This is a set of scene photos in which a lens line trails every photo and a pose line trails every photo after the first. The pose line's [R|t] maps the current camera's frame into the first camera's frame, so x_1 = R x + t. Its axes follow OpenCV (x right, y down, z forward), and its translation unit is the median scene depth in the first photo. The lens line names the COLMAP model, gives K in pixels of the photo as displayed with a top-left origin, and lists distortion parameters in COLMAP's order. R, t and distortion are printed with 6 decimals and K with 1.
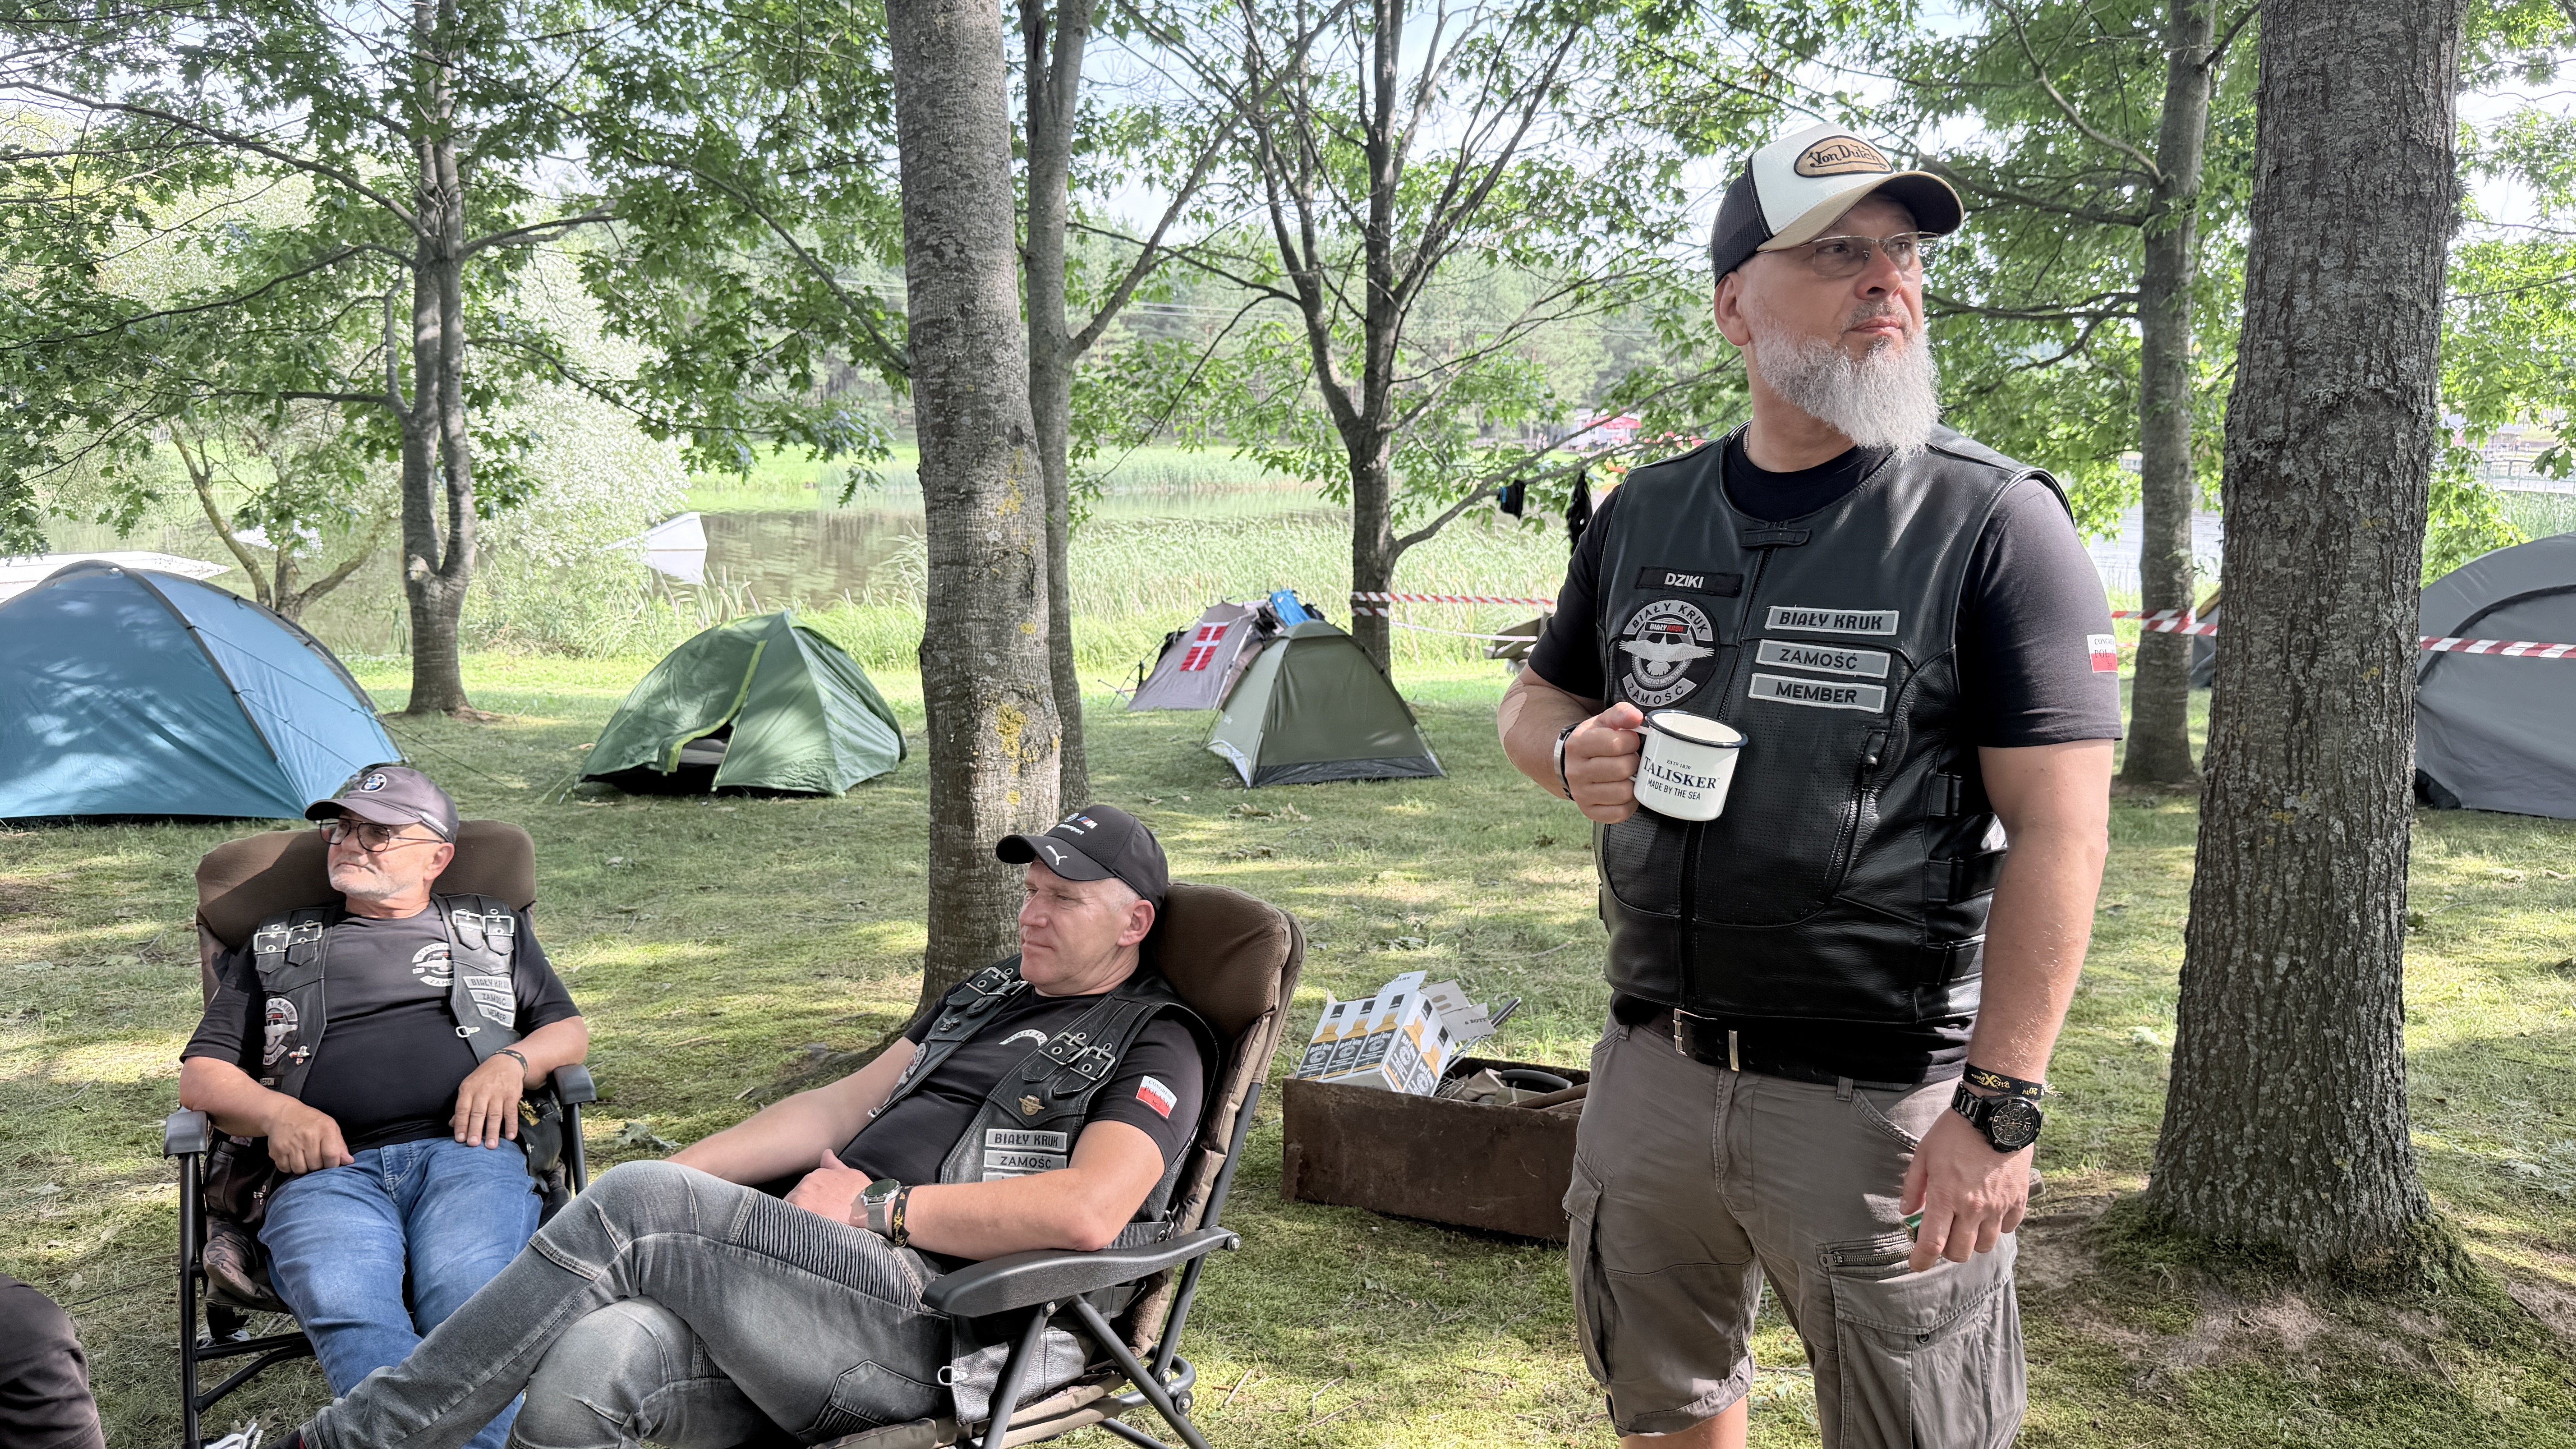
lens RADIAL K [[1814.3, 0, 1267.4], [0, 1814.3, 735.3], [0, 0, 1]] dist [0.246825, -0.427818]
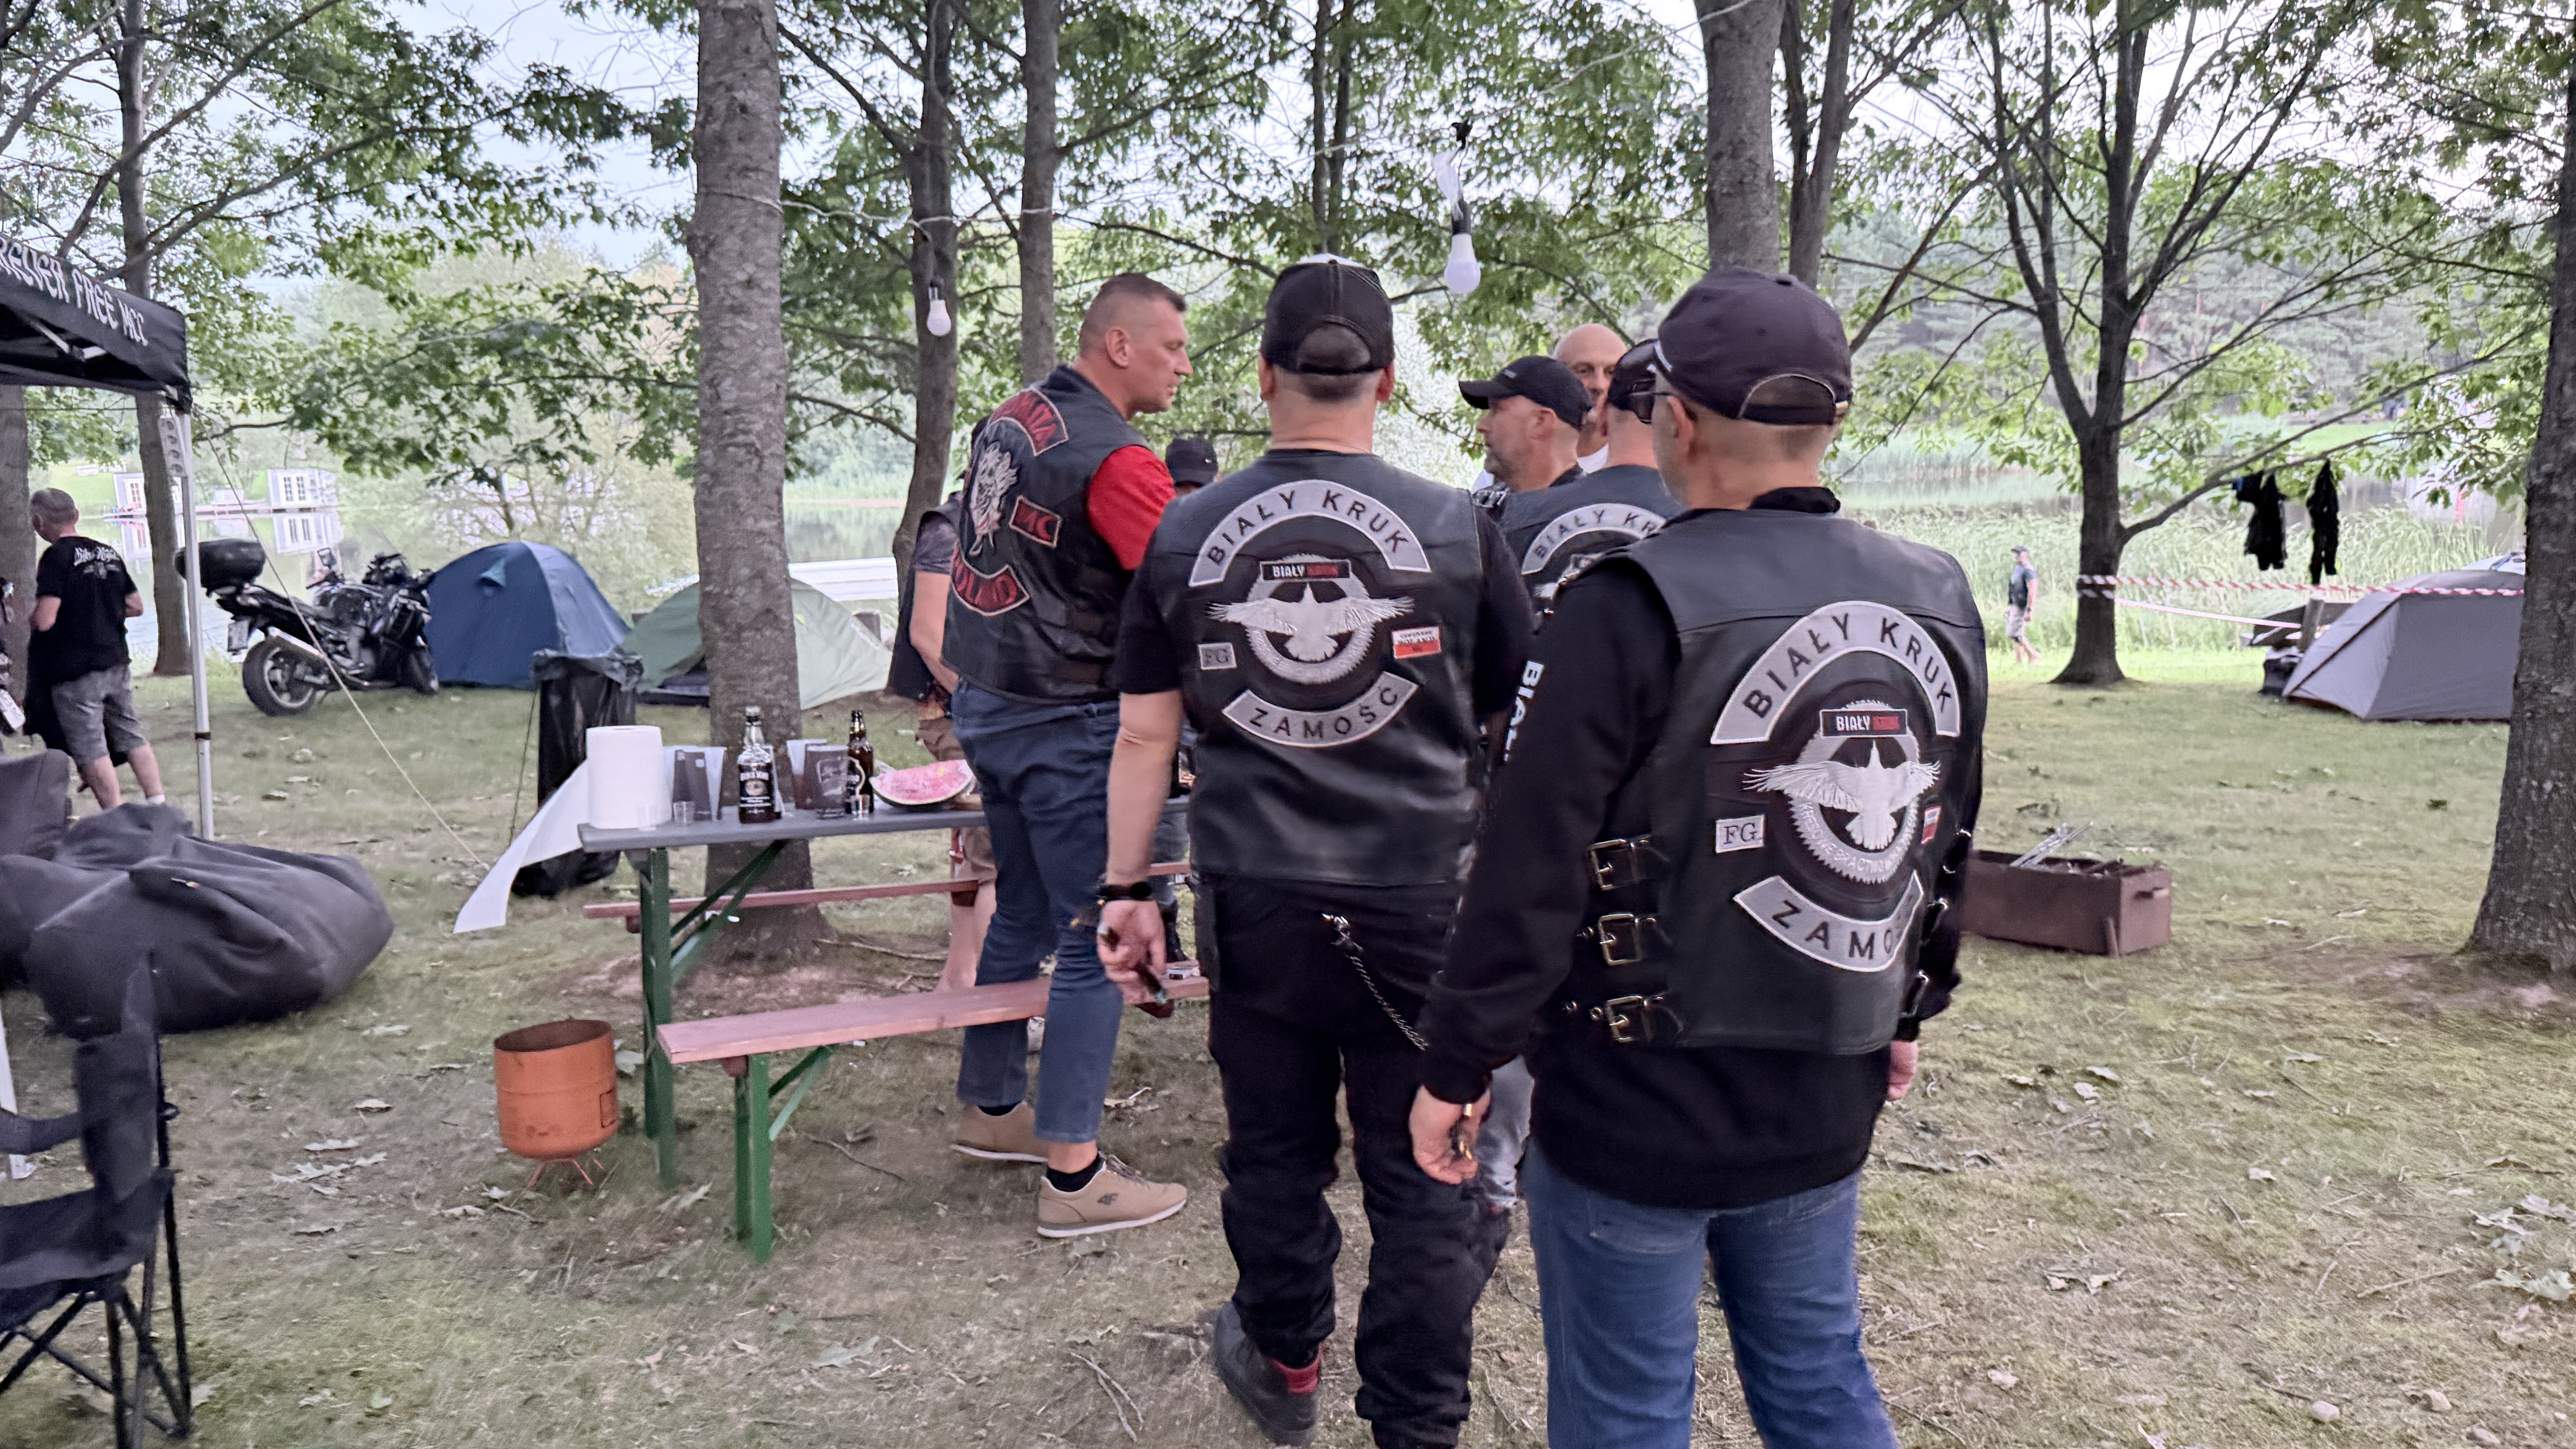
lens RADIAL K [[1847.1, 0, 1275.8], [0, 1847.1, 766.4], [0, 0, 1]] dist [0.008337, -0.006658]
pose [[0.925145, 0.037389, -0.377767, 0.061065], [-0.029656, 0.999215, 0.026268, 0.049946], [0.378453, -0.013099, 0.925528, -0.504475]]
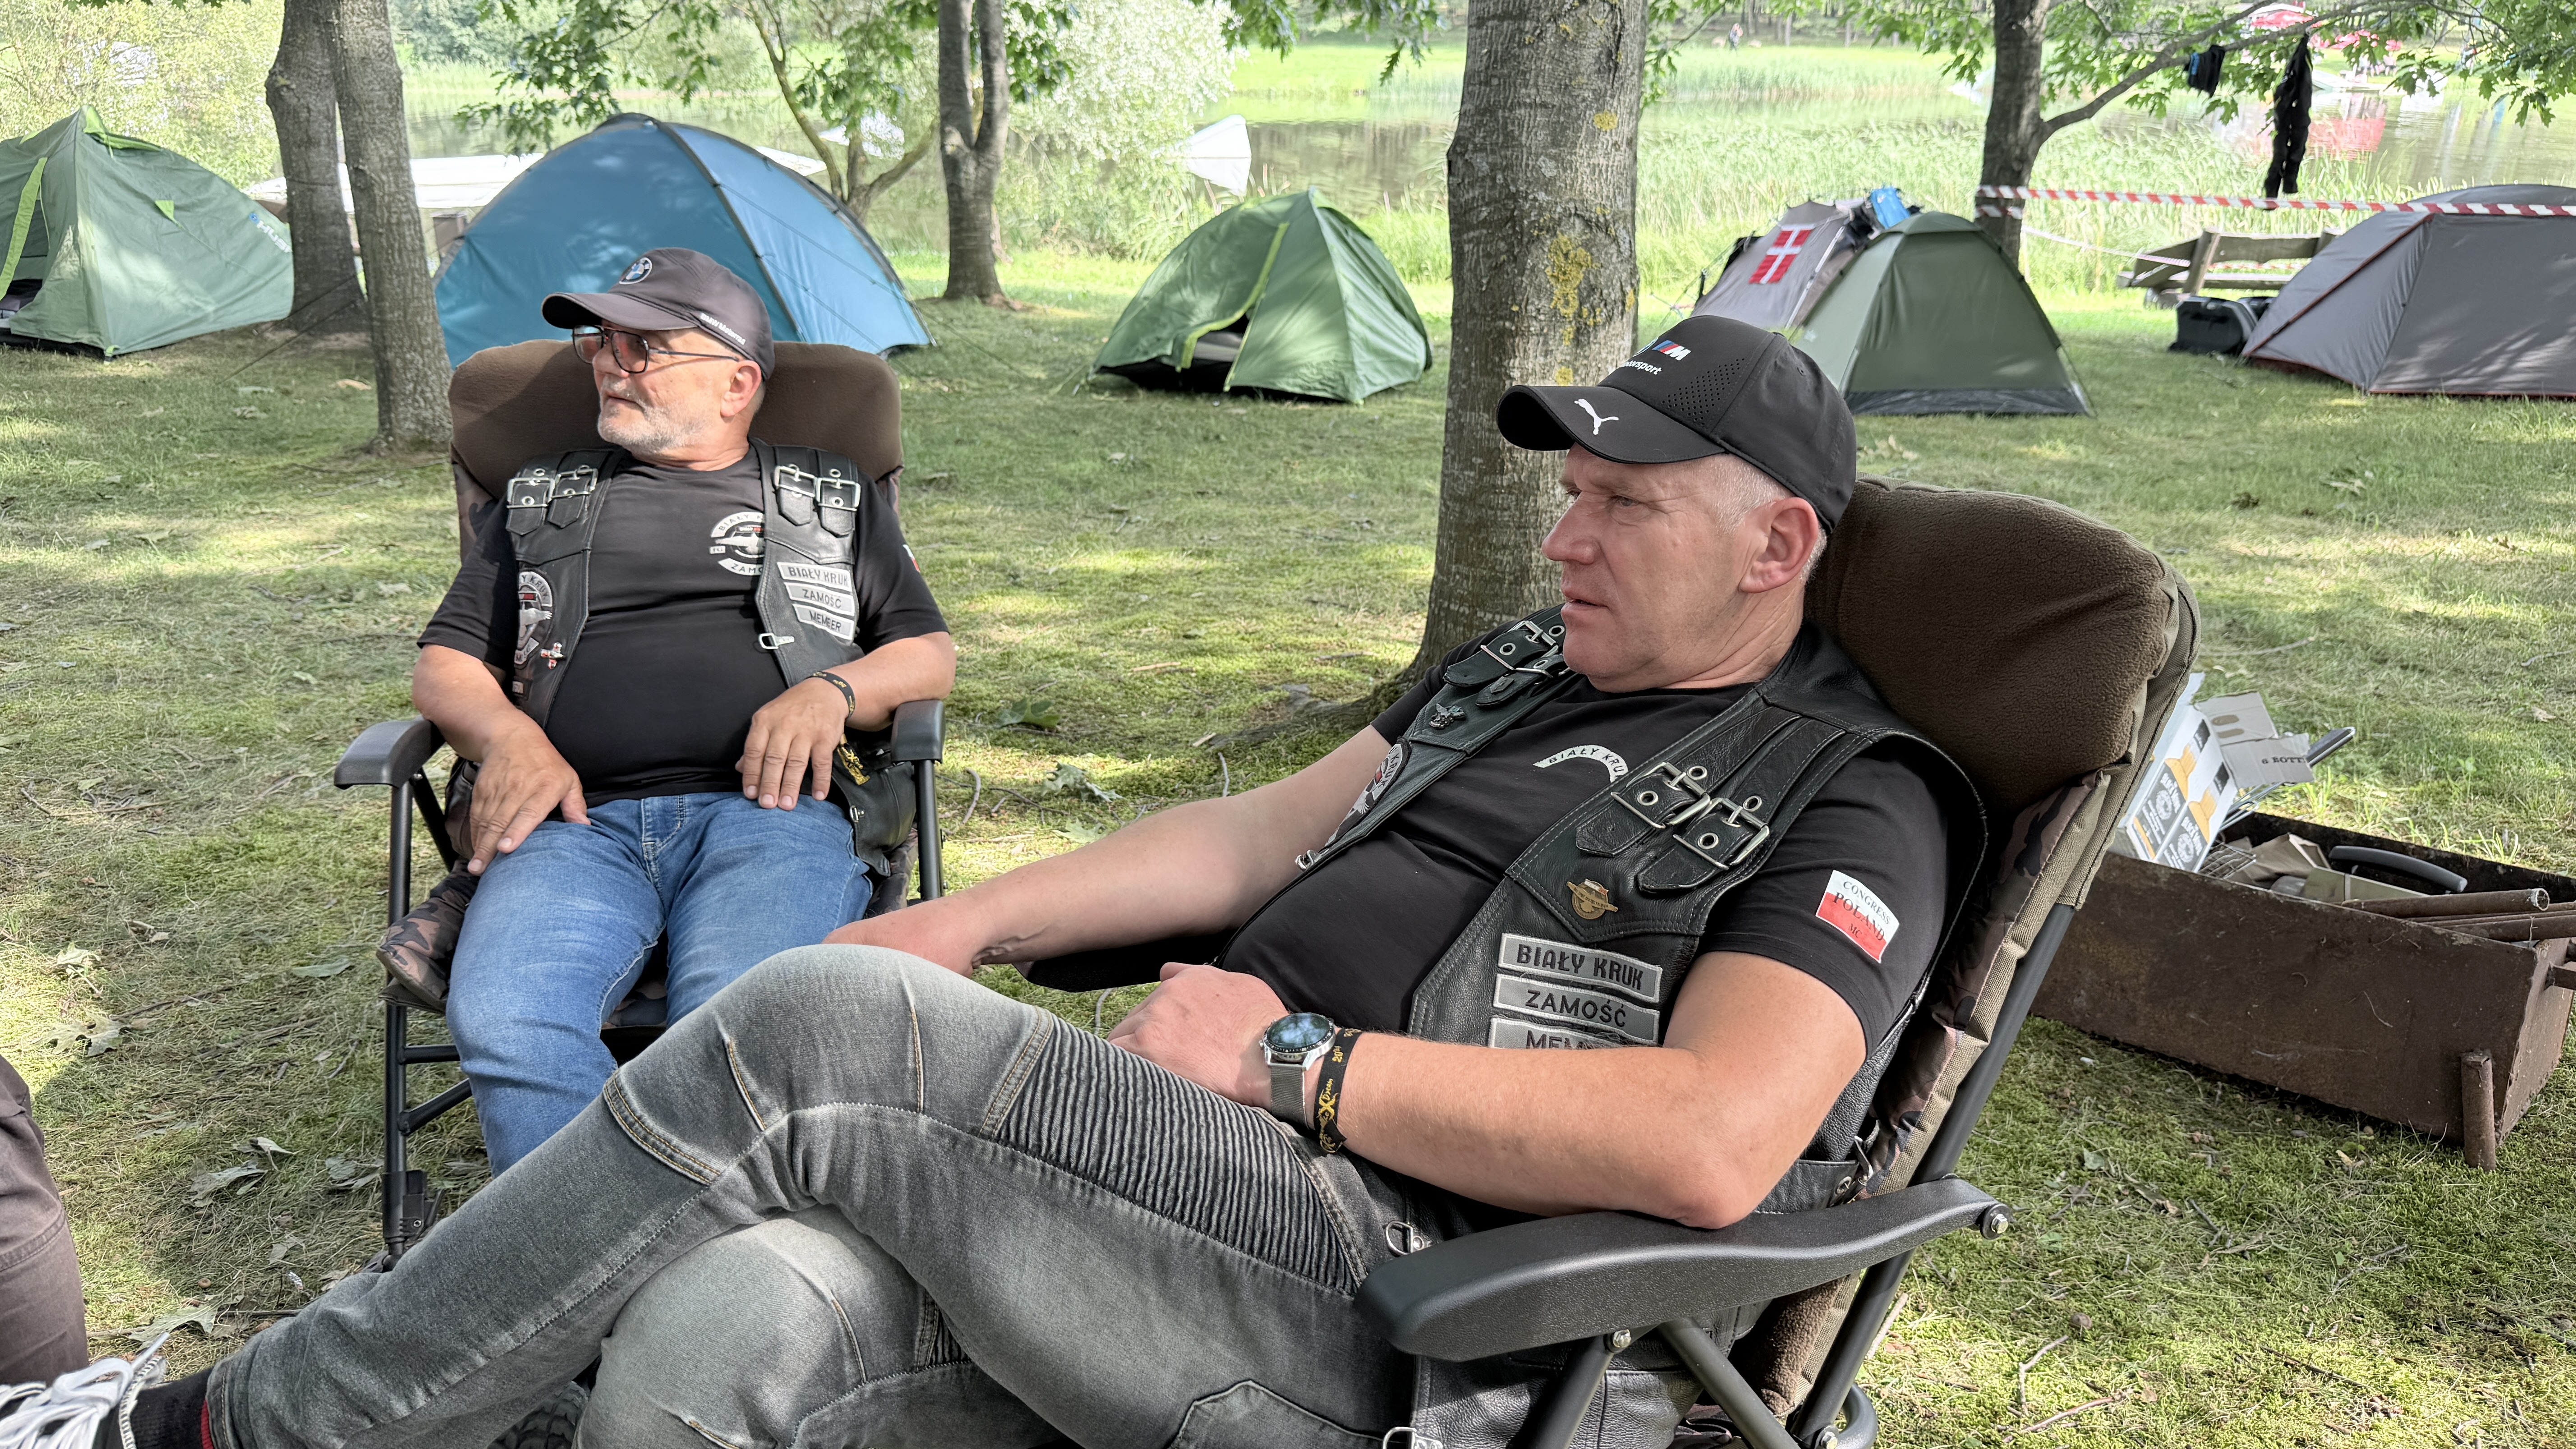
lens RADIAL K [[1847.1, 0, 1275.8], [0, 1847.1, 766.4], [0, 0, 1]] dist [0.008337, -0.006658]
pose [[0.960055, 0.100977, -0.260956, -0.033382], [-0.043887, 0.975411, 0.215978, 0.023813], [0.276348, -0.195898, 0.940880, 0.200295]]
